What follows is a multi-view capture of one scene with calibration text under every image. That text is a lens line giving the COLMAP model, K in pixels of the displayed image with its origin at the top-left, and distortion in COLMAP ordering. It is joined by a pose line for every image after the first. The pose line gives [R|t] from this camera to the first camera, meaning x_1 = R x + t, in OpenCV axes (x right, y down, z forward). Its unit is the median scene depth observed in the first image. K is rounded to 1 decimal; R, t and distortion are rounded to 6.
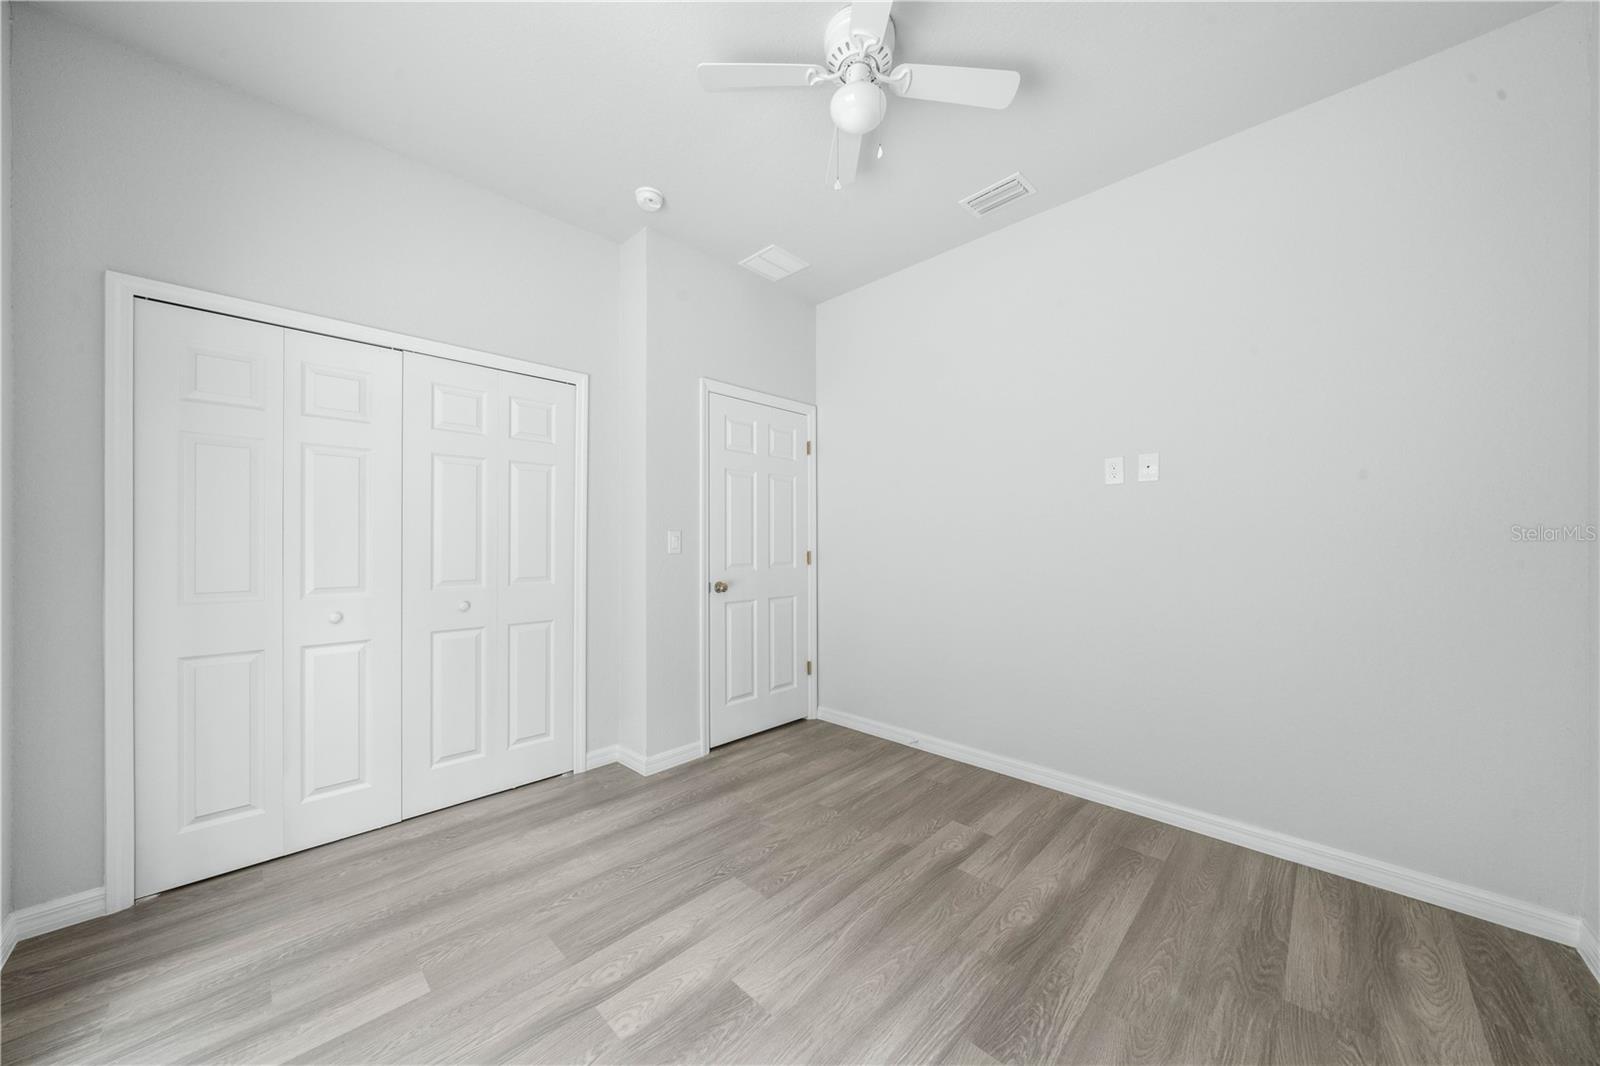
lens RADIAL K [[552.8, 0, 800.3], [0, 552.8, 539.8], [0, 0, 1]] dist [-0.000193, -0.000506]
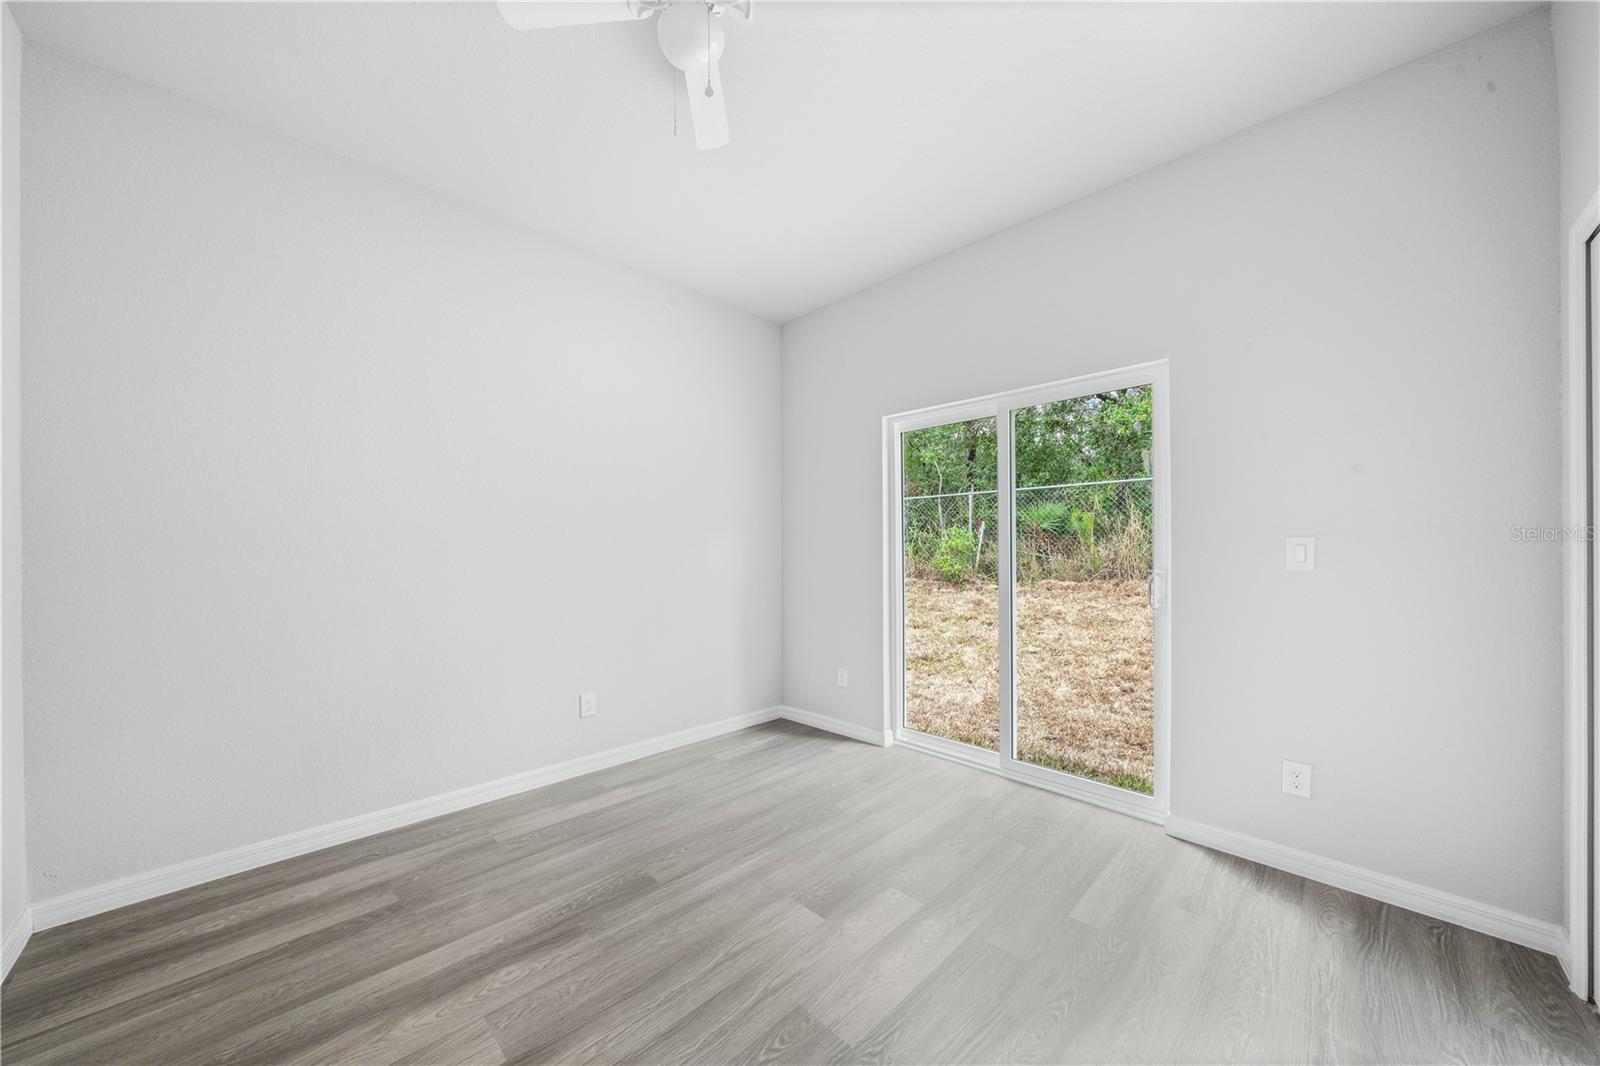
lens RADIAL K [[552.8, 0, 799.6], [0, 552.8, 544.0], [0, 0, 1]] dist [-0.000193, -0.000506]
pose [[-0.999921, -0.003965, 0.011968, -0.077869], [-0.004122, 0.999906, -0.013105, 0.004443], [-0.011915, -0.013153, -0.999842, 2.124958]]
